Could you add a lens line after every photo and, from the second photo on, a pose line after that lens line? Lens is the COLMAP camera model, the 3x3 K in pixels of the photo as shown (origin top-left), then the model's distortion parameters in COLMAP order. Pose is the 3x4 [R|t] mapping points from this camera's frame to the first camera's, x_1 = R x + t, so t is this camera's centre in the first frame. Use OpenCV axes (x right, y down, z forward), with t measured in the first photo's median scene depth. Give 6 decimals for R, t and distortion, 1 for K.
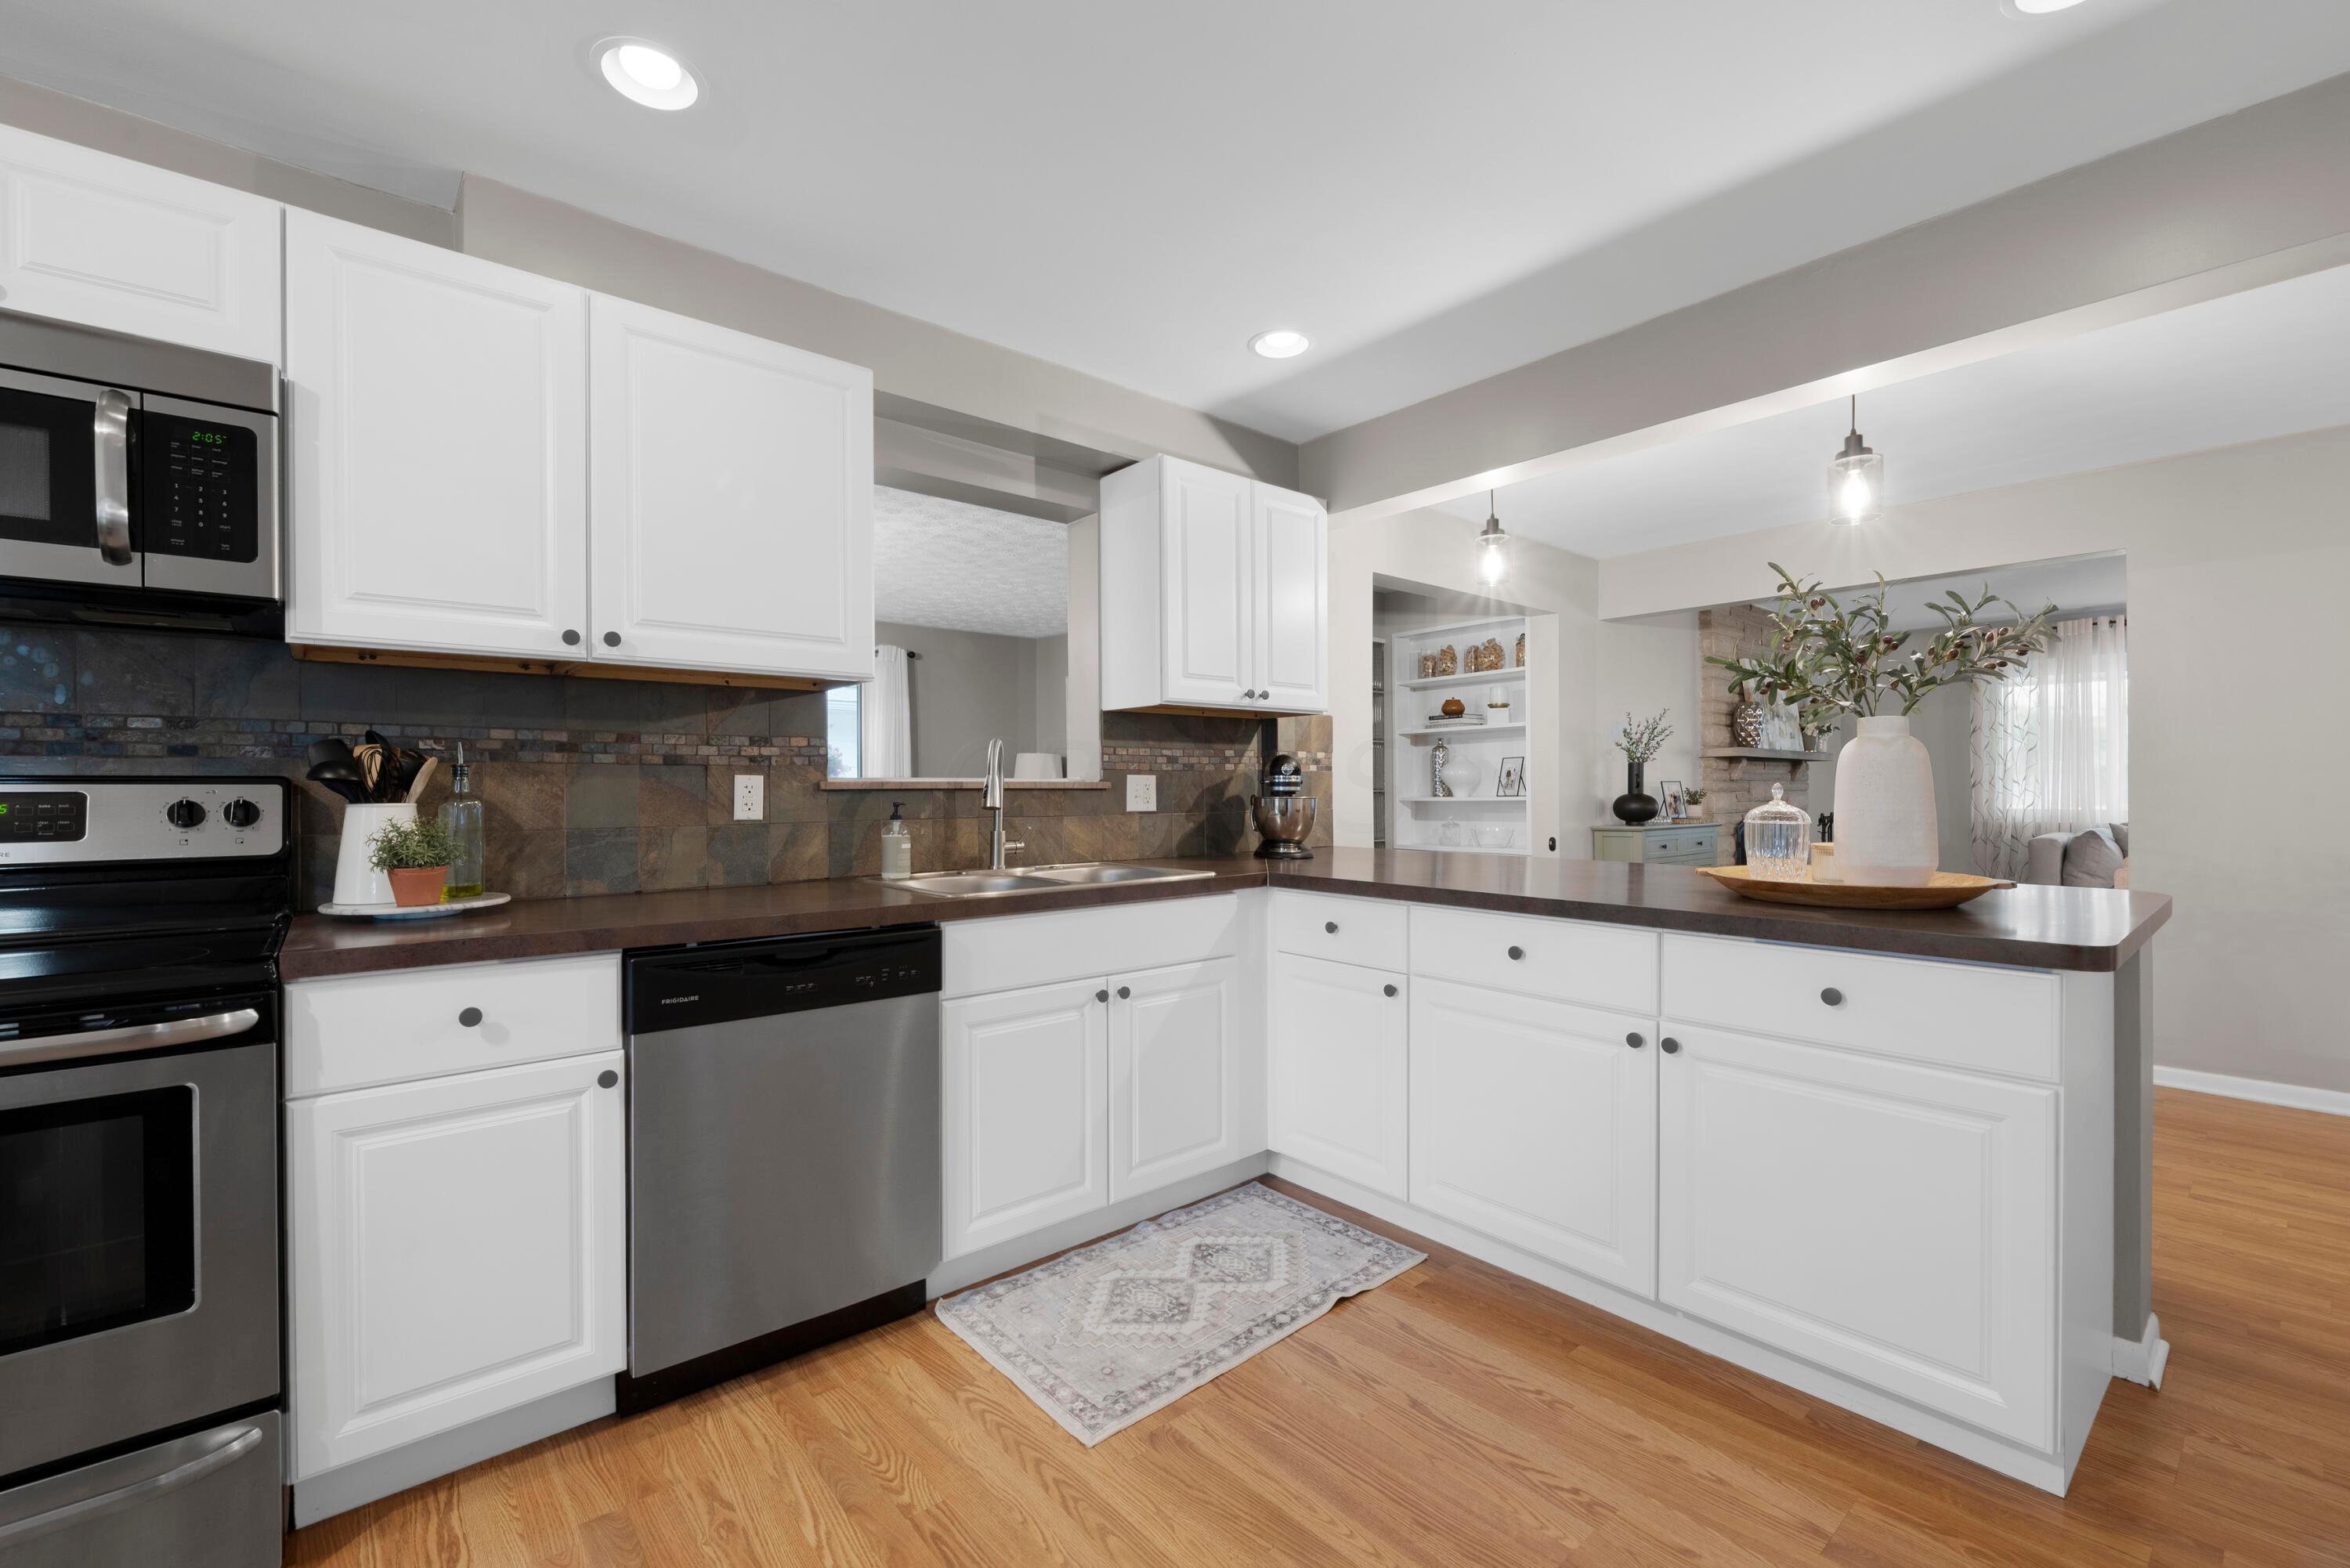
lens RADIAL K [[983.1, 0, 1172.5], [0, 983.1, 790.7], [0, 0, 1]] dist [-0.002350, -0.000923]
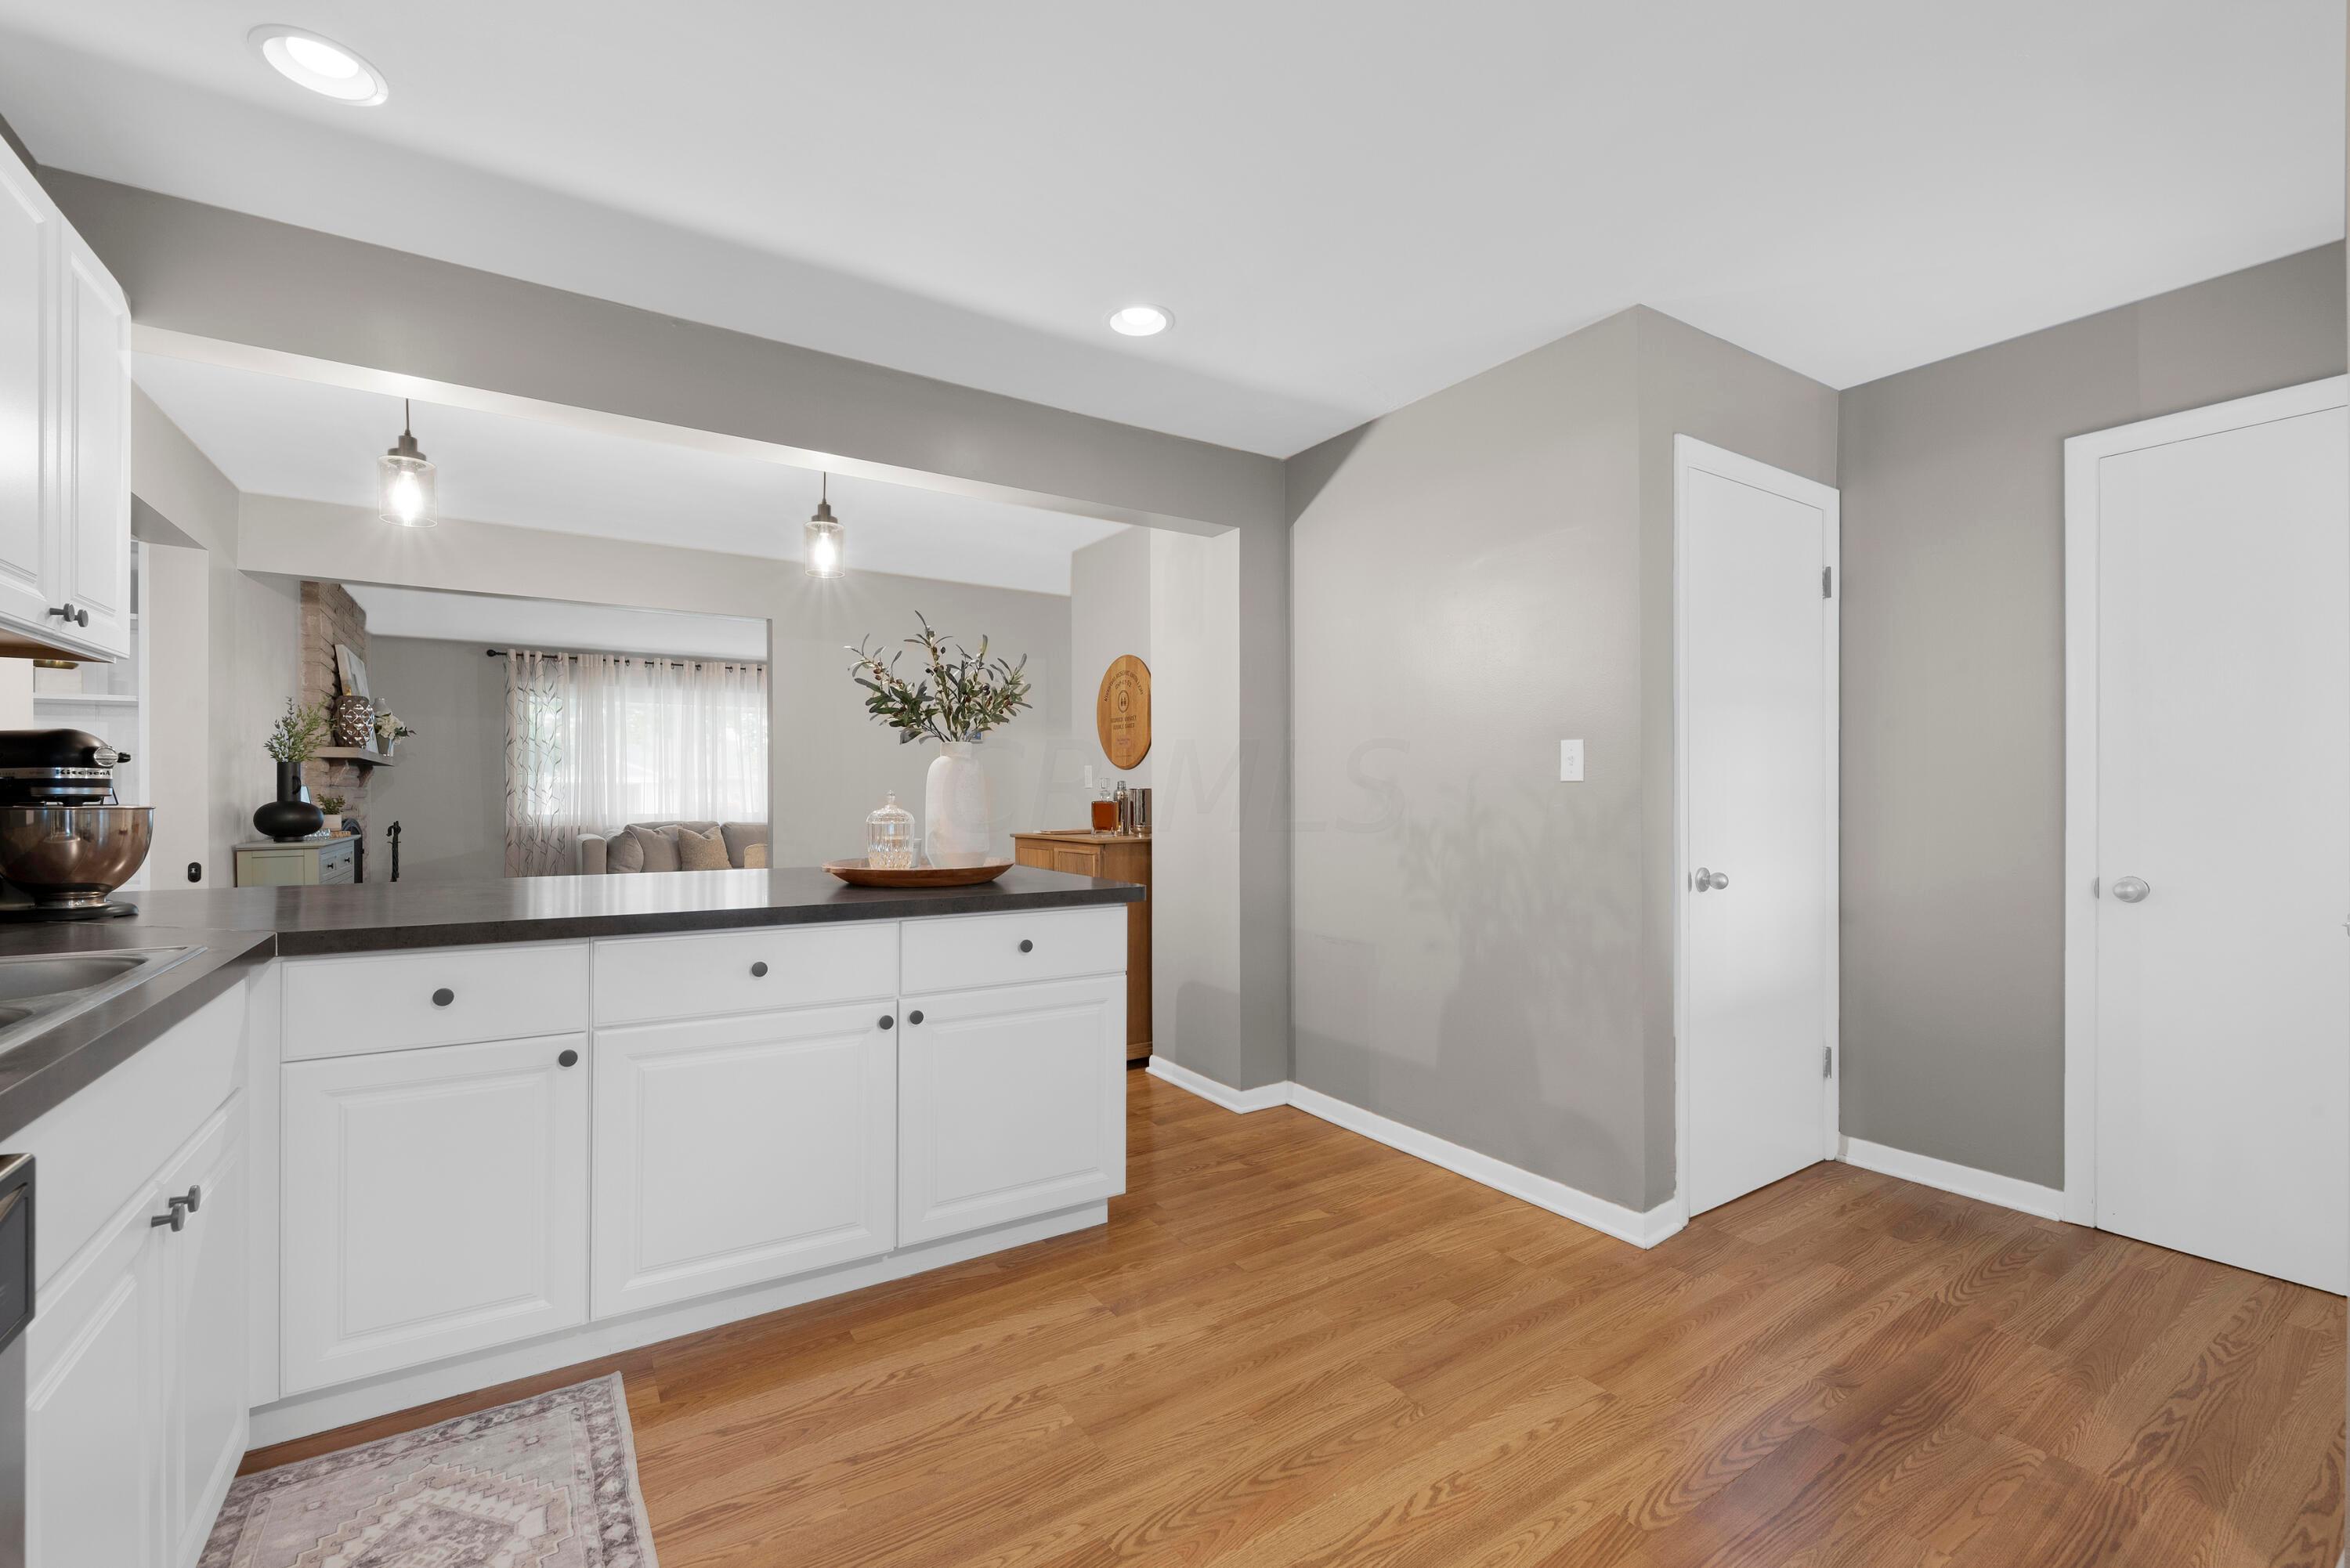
lens RADIAL K [[983.1, 0, 1166.8], [0, 983.1, 797.0], [0, 0, 1]] dist [-0.002350, -0.000923]
pose [[0.127188, 0.002699, 0.991875, -0.495257], [-0.000617, 0.999996, -0.002642, 0.002992], [-0.991878, -0.000276, 0.127190, 0.463328]]
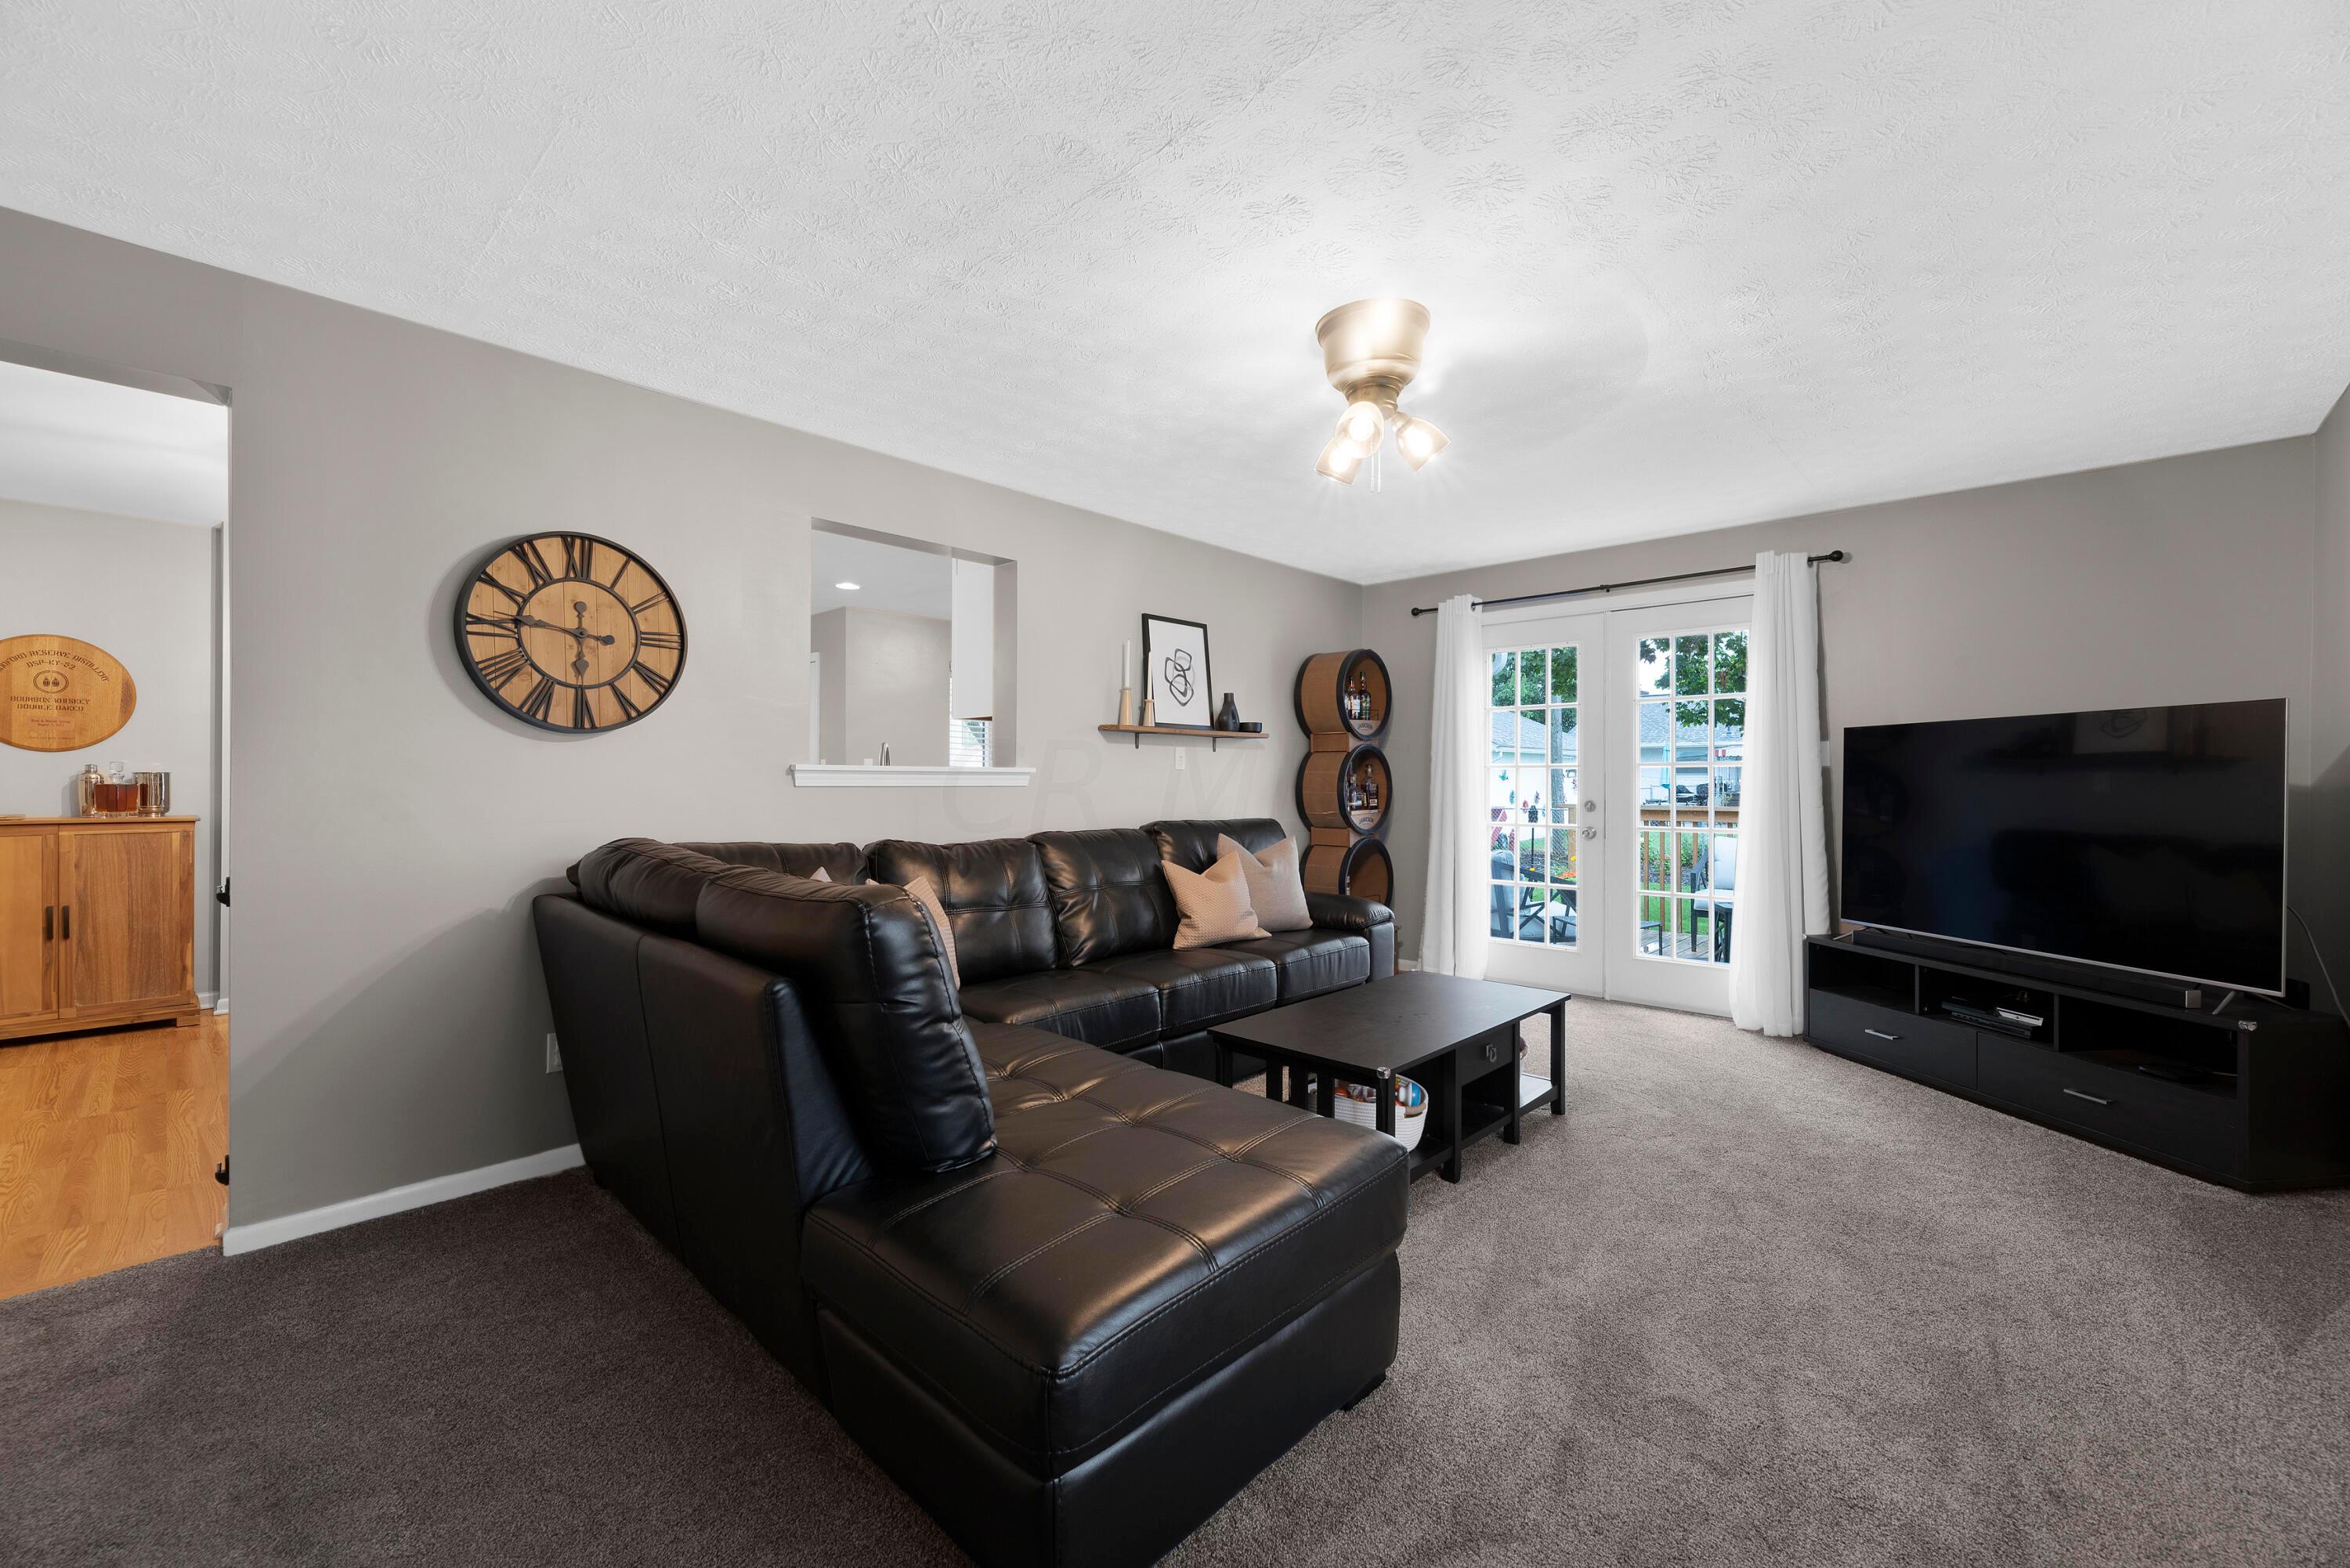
lens RADIAL K [[957.9, 0, 1169.2], [0, 957.9, 781.6], [0, 0, 1]] dist [-0.001080, -0.000206]
pose [[-0.996716, 0.006160, -0.080741, -0.570836], [0.006074, 0.999981, 0.001308, 0.010802], [0.080747, 0.000814, -0.996734, 2.780175]]
